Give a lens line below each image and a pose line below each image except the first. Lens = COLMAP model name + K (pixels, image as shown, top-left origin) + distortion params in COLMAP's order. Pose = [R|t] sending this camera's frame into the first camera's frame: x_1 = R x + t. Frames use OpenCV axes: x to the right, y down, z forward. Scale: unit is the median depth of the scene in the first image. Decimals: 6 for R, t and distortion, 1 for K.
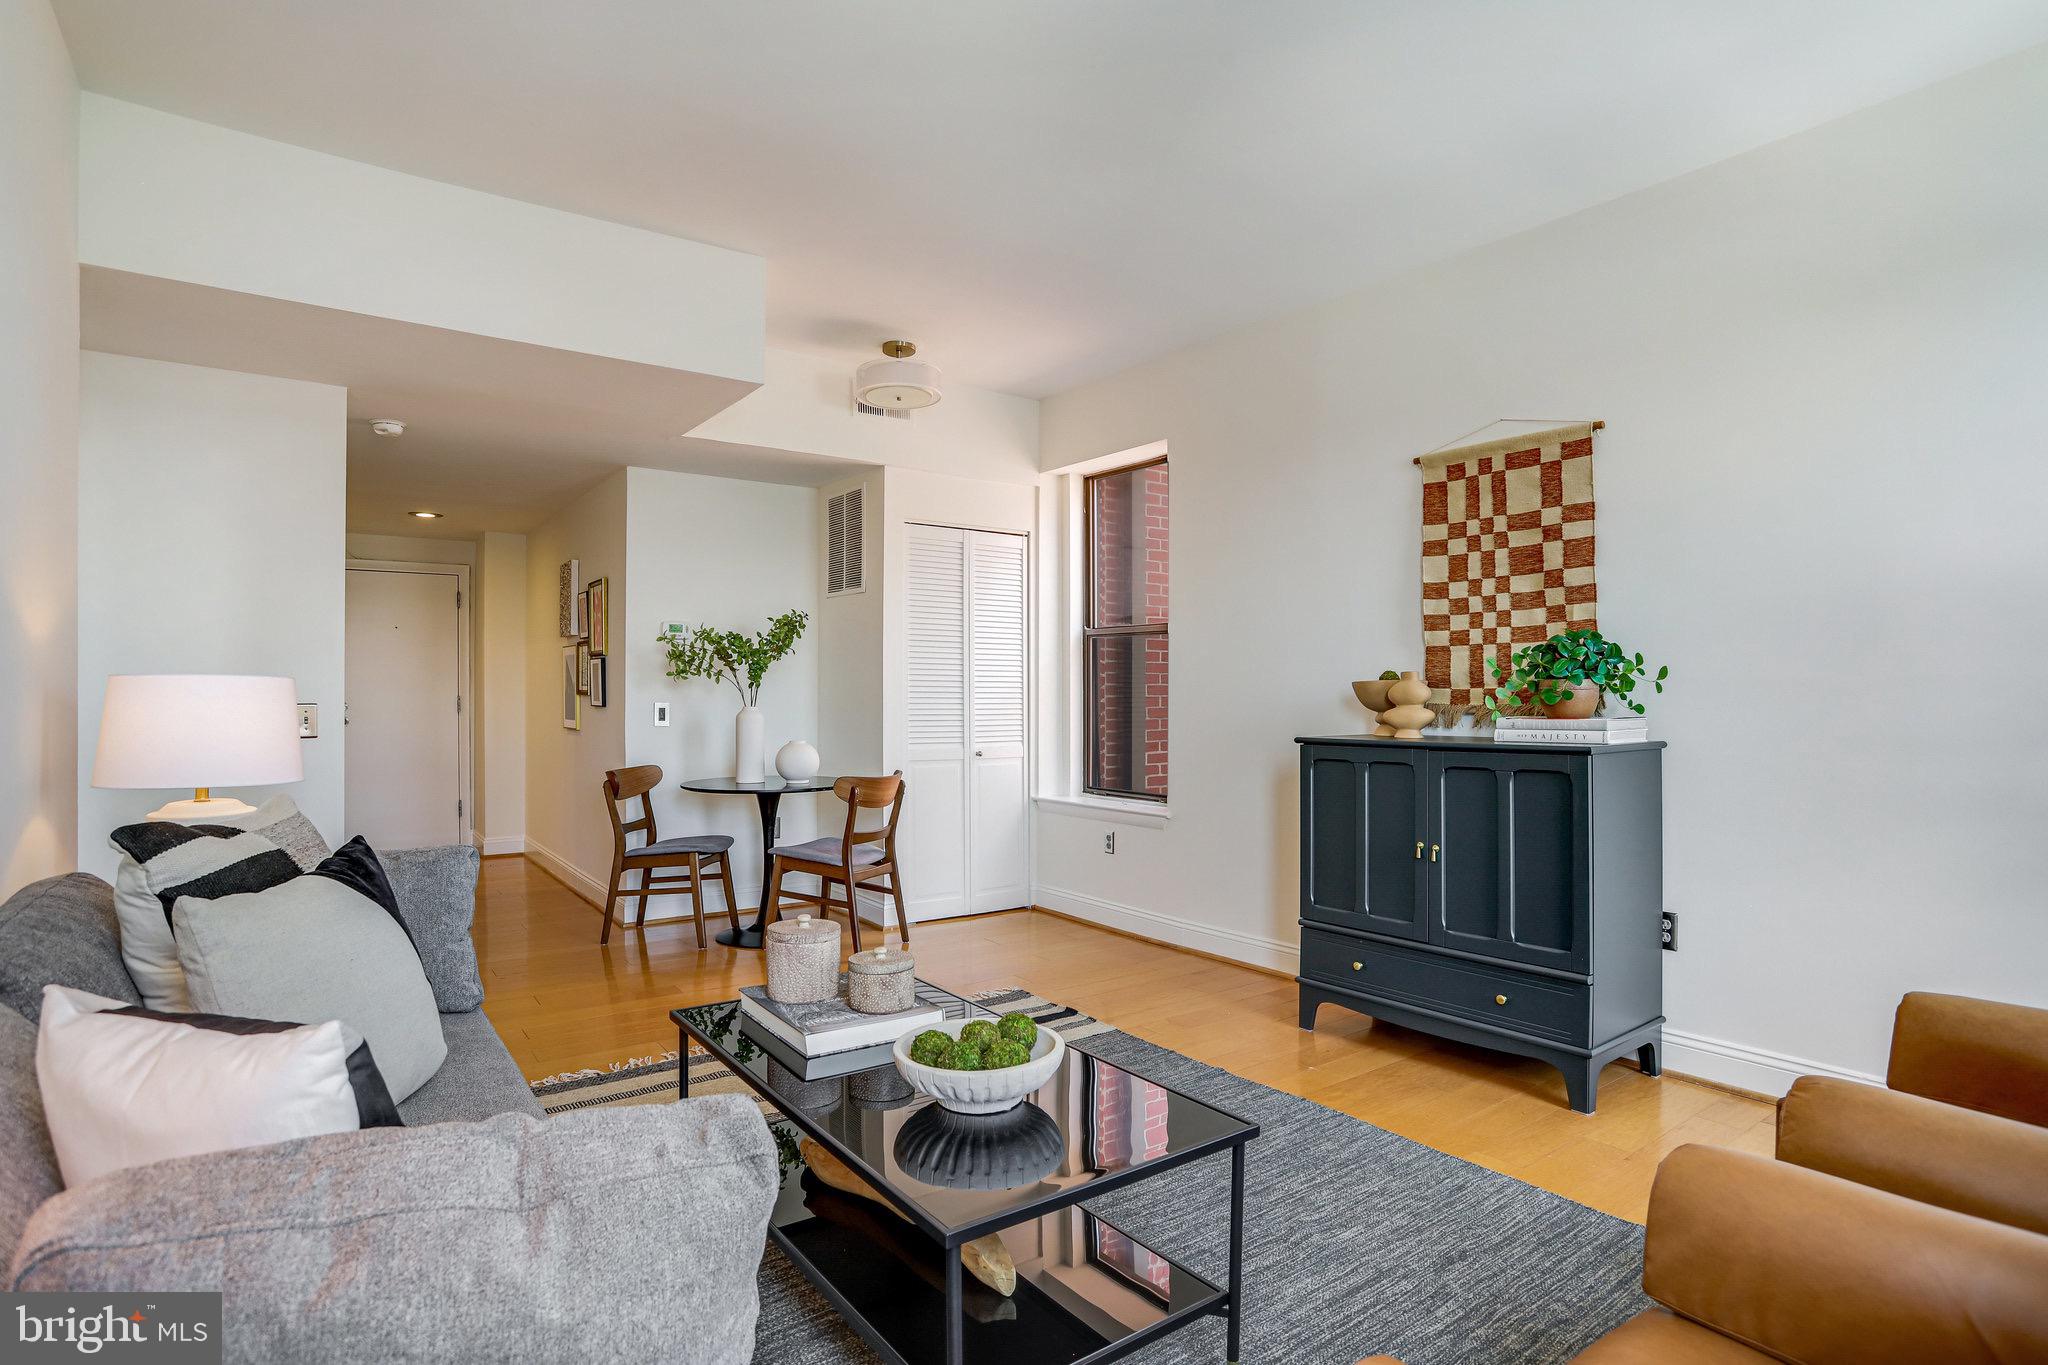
lens RADIAL K [[1043.0, 0, 984.4], [0, 1043.0, 702.7], [0, 0, 1]] dist [-0.048392, -0.000392]
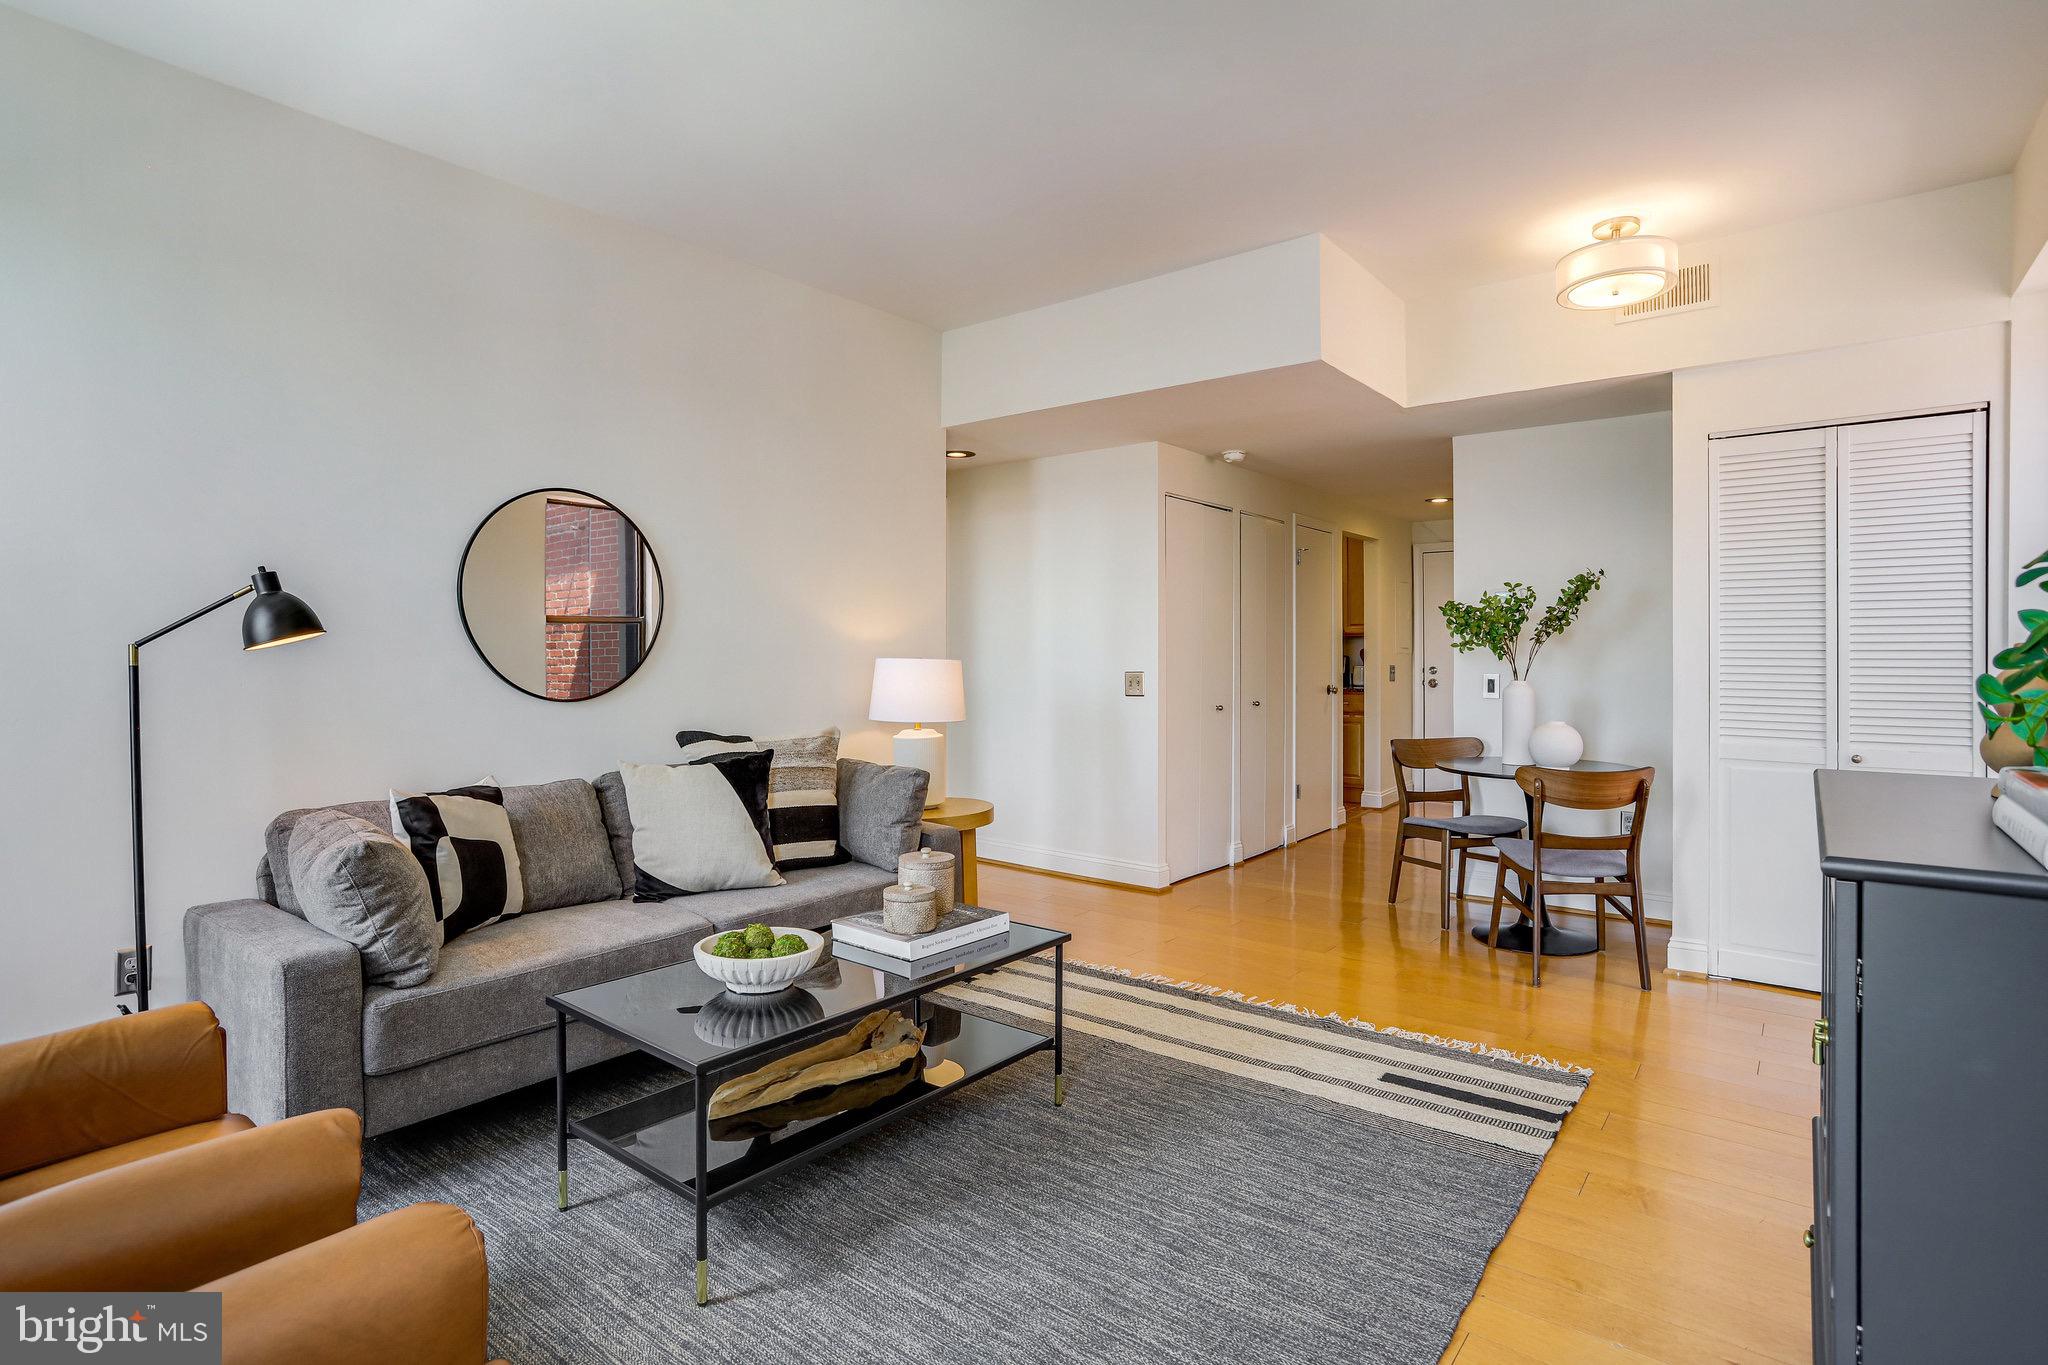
lens RADIAL K [[1013.9, 0, 1020.0], [0, 1013.9, 653.9], [0, 0, 1]] dist [-0.054595, 0.027327]
pose [[0.299670, -0.001261, -0.954042, 0.480424], [-0.004986, 0.999983, -0.002887, -0.014709], [0.954030, 0.005622, 0.299658, 0.319426]]
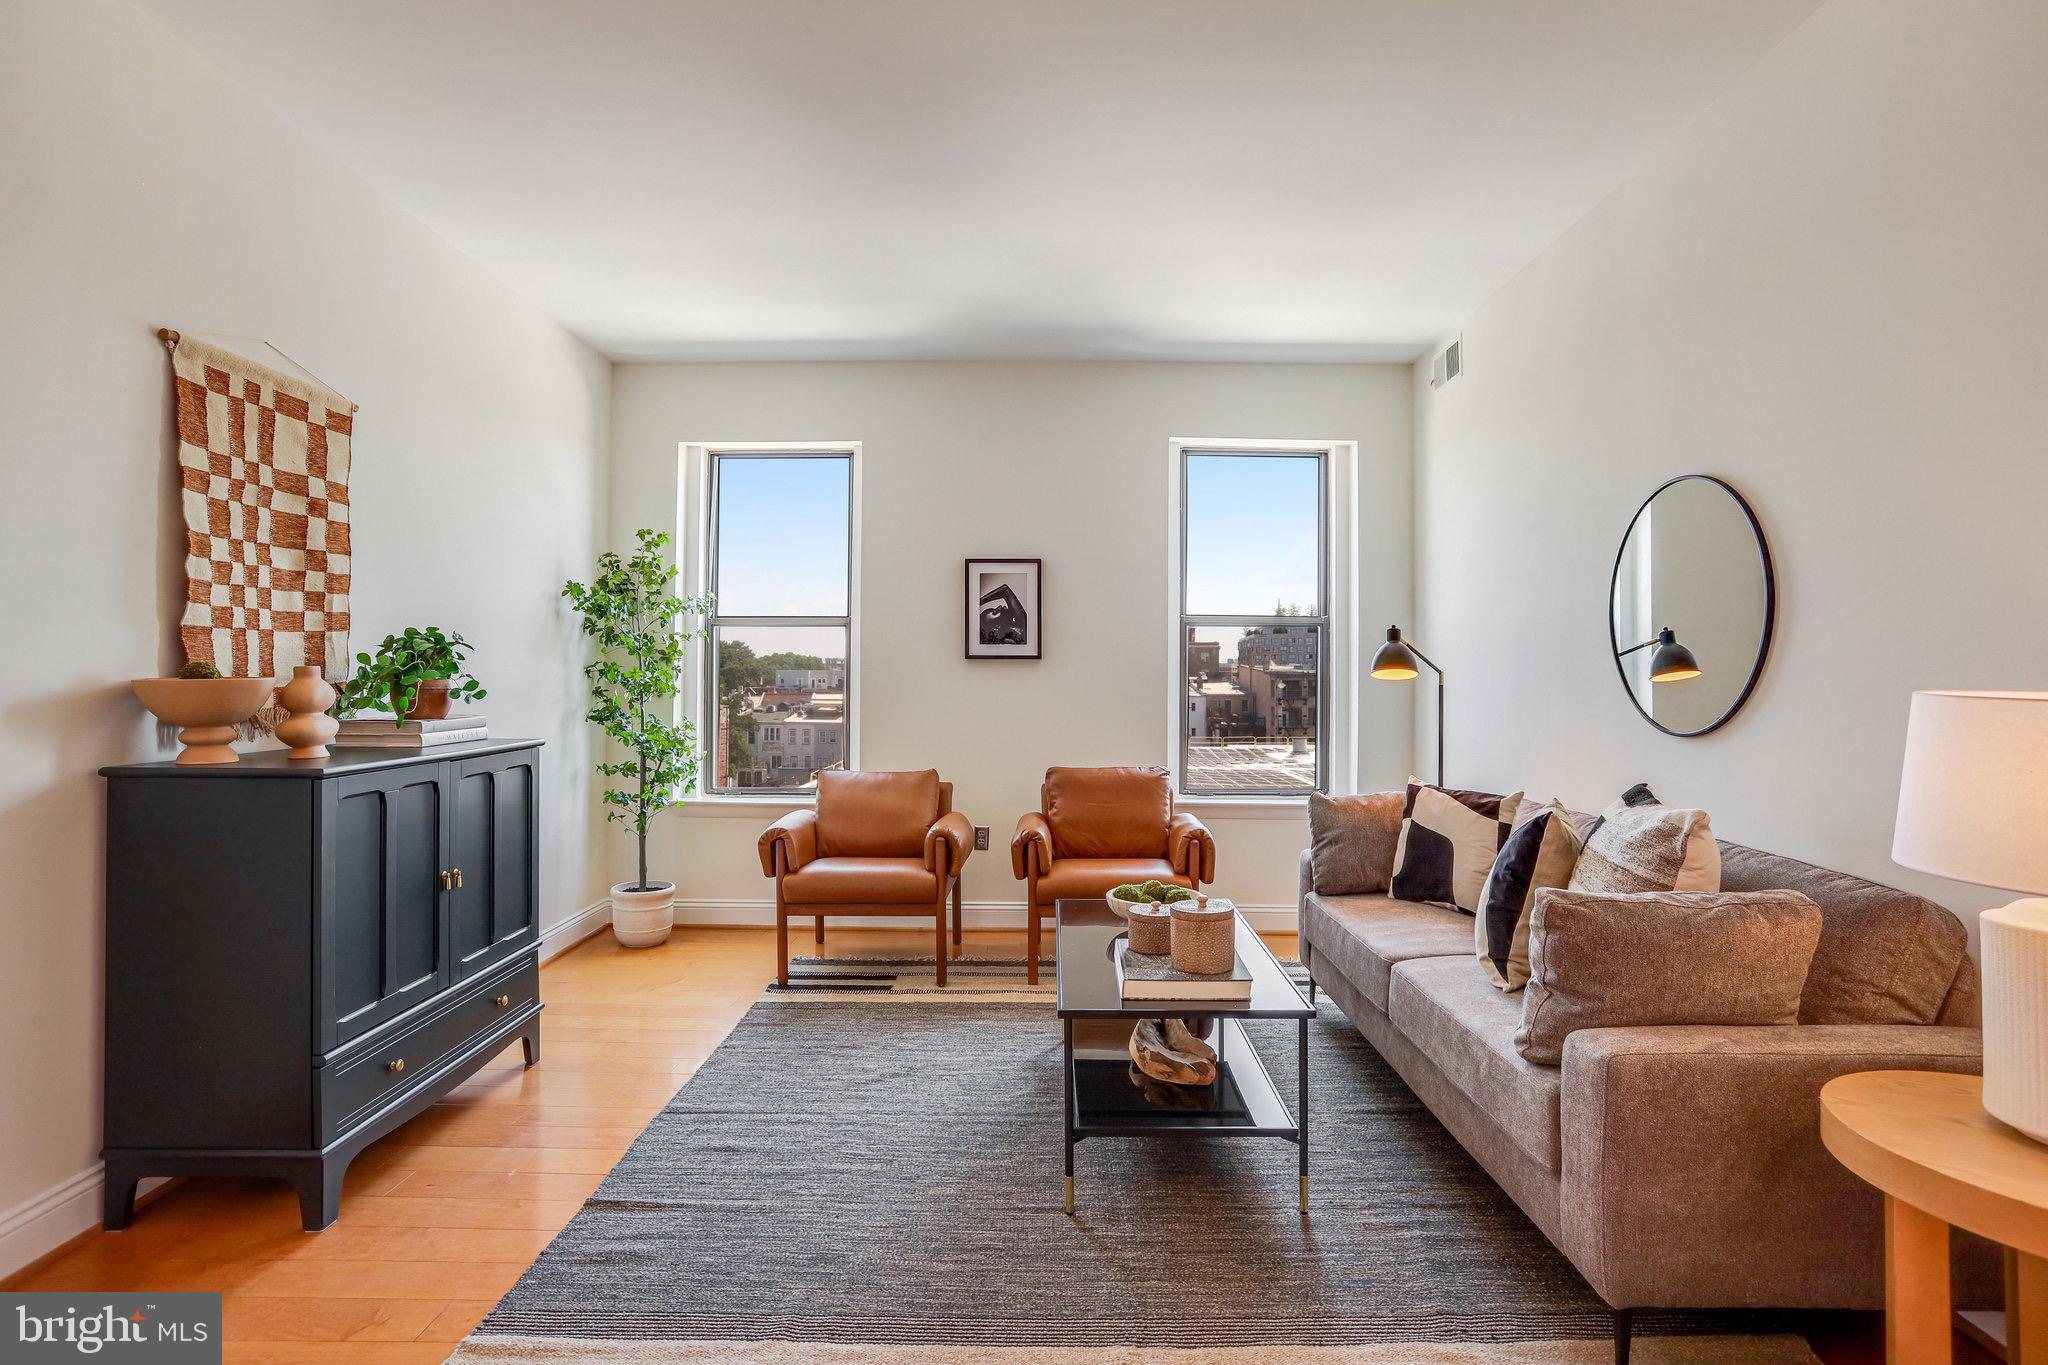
lens RADIAL K [[1013.9, 0, 1039.2], [0, 1013.9, 665.0], [0, 0, 1]] dist [-0.054595, 0.027327]
pose [[-0.824881, 0.004446, 0.565288, -0.277578], [-0.000719, 0.999960, -0.008915, -0.017157], [-0.565306, -0.007760, -0.824845, 0.887539]]
